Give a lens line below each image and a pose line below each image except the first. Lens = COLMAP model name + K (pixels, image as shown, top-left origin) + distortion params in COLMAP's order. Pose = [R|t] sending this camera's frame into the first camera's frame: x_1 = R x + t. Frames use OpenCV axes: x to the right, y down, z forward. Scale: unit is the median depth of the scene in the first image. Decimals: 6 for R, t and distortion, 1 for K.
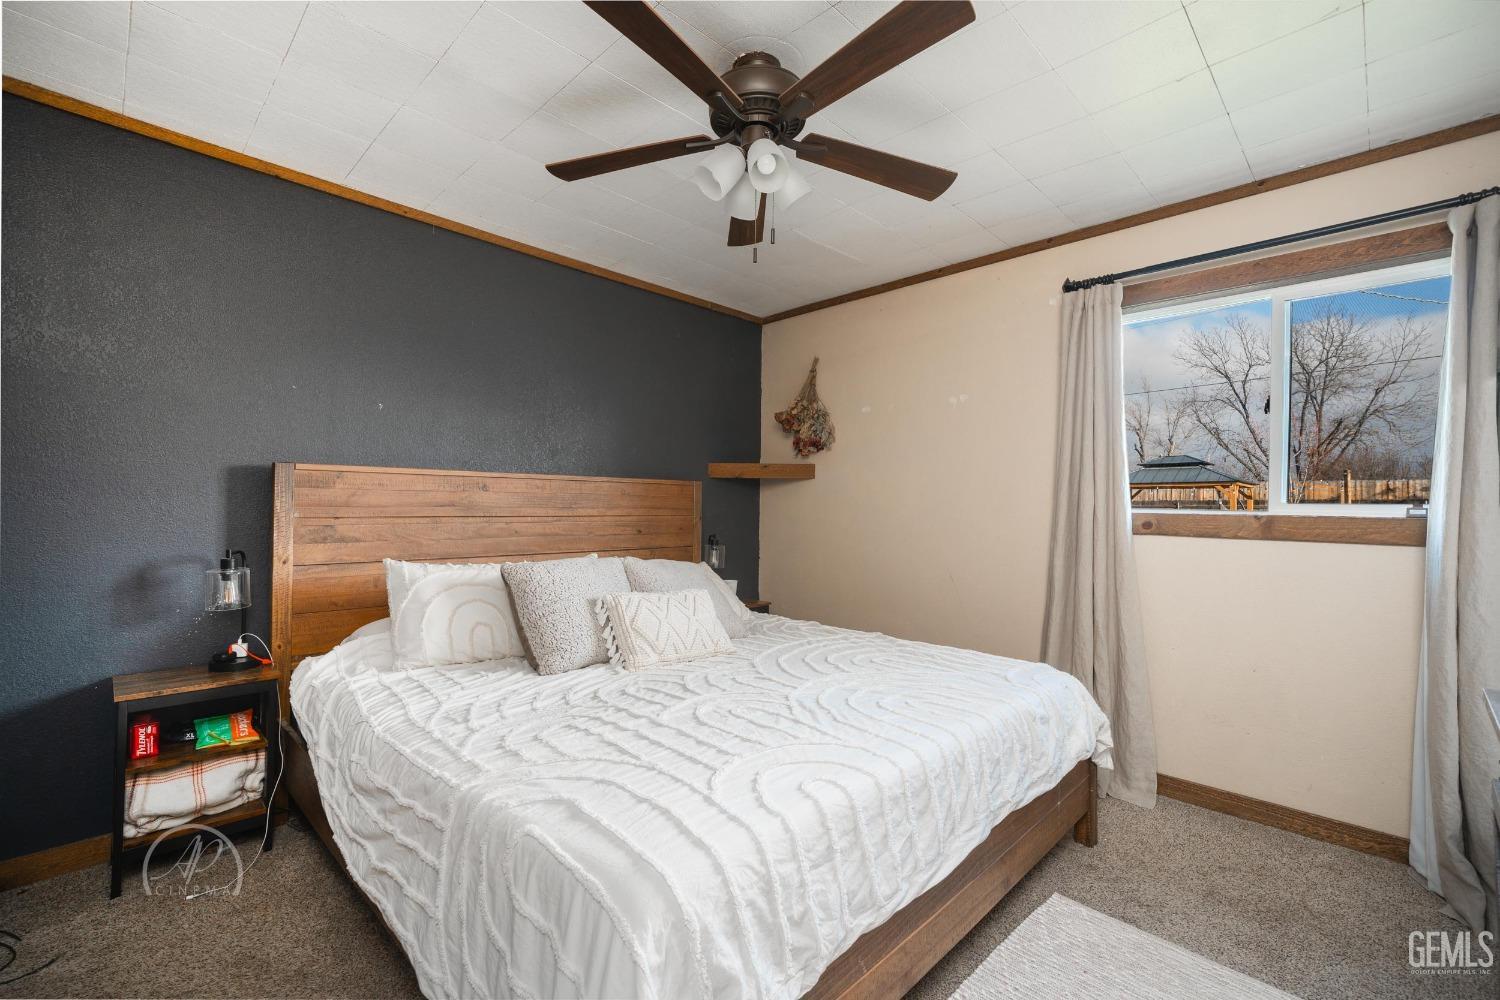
lens RADIAL K [[645.8, 0, 745.9], [0, 645.8, 503.5], [0, 0, 1]] dist [-0.001777, 0.000029]
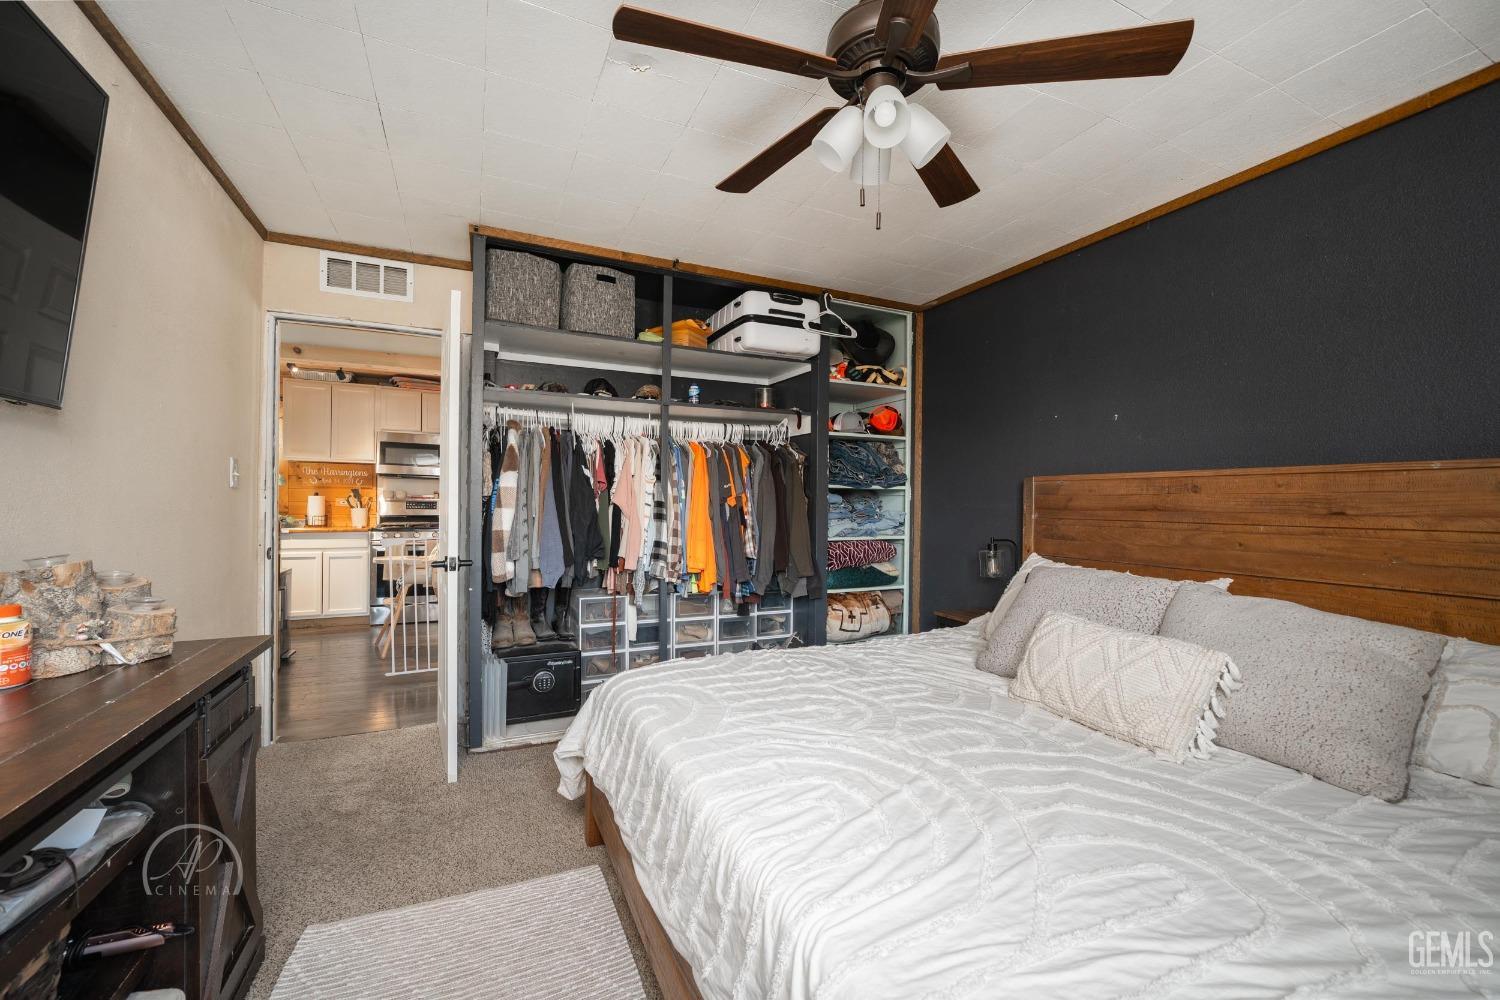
lens RADIAL K [[617.4, 0, 747.5], [0, 617.4, 505.4], [0, 0, 1]] dist [0.000200, 0.000007]
pose [[-0.343316, -0.008521, -0.939181, 0.612451], [-0.011329, 0.999924, -0.004931, 0.008383], [0.939152, 0.008947, -0.343386, 0.793029]]
